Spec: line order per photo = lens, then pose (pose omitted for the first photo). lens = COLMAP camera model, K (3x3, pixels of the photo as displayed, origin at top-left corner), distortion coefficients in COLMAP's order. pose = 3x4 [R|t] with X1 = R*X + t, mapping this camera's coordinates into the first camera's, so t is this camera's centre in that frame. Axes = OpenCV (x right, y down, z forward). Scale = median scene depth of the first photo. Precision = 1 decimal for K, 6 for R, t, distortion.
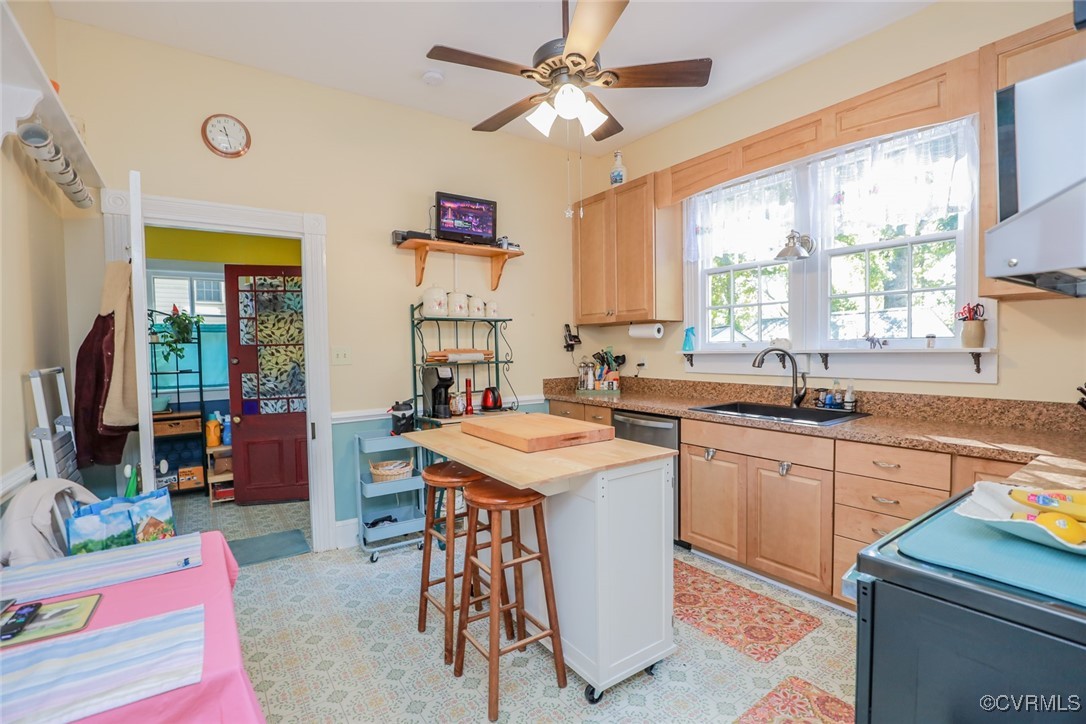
lens RADIAL K [[499.6, 0, 536.8], [0, 499.6, 361.5], [0, 0, 1]] dist [-0.030640, 0.002312]
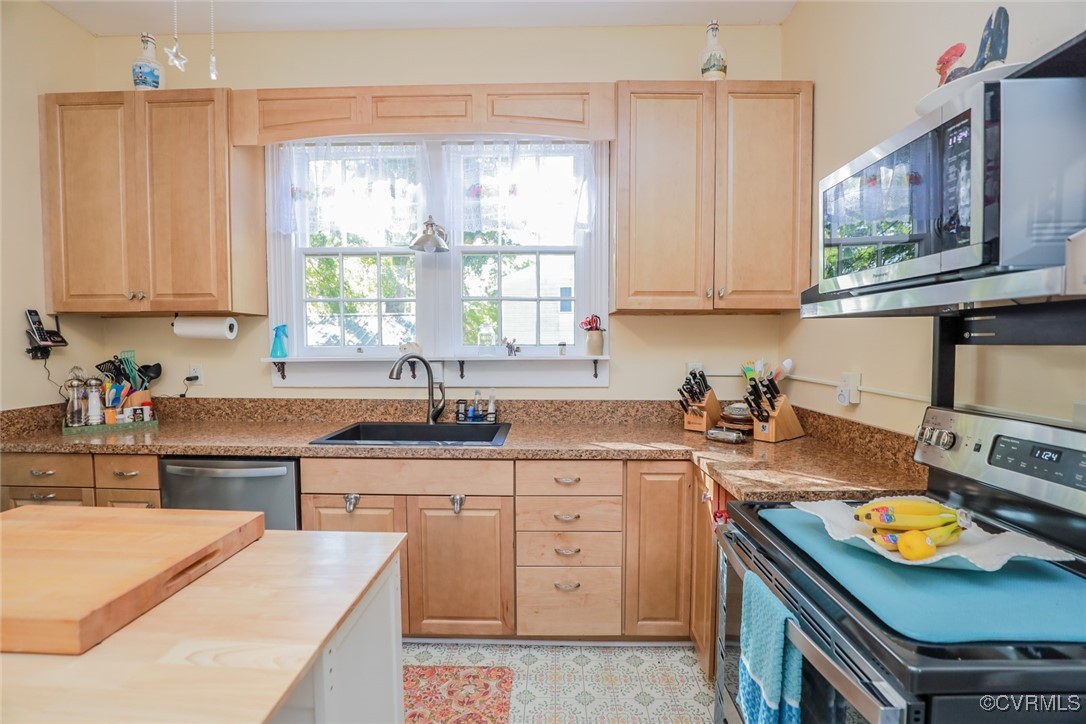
lens RADIAL K [[499.6, 0, 543.4], [0, 499.6, 365.8], [0, 0, 1]] dist [-0.030640, 0.002312]
pose [[0.580907, -0.025404, 0.813574, -0.061951], [0.015399, 0.999677, 0.020220, -0.019787], [-0.813825, 0.000783, 0.581110, 0.298700]]
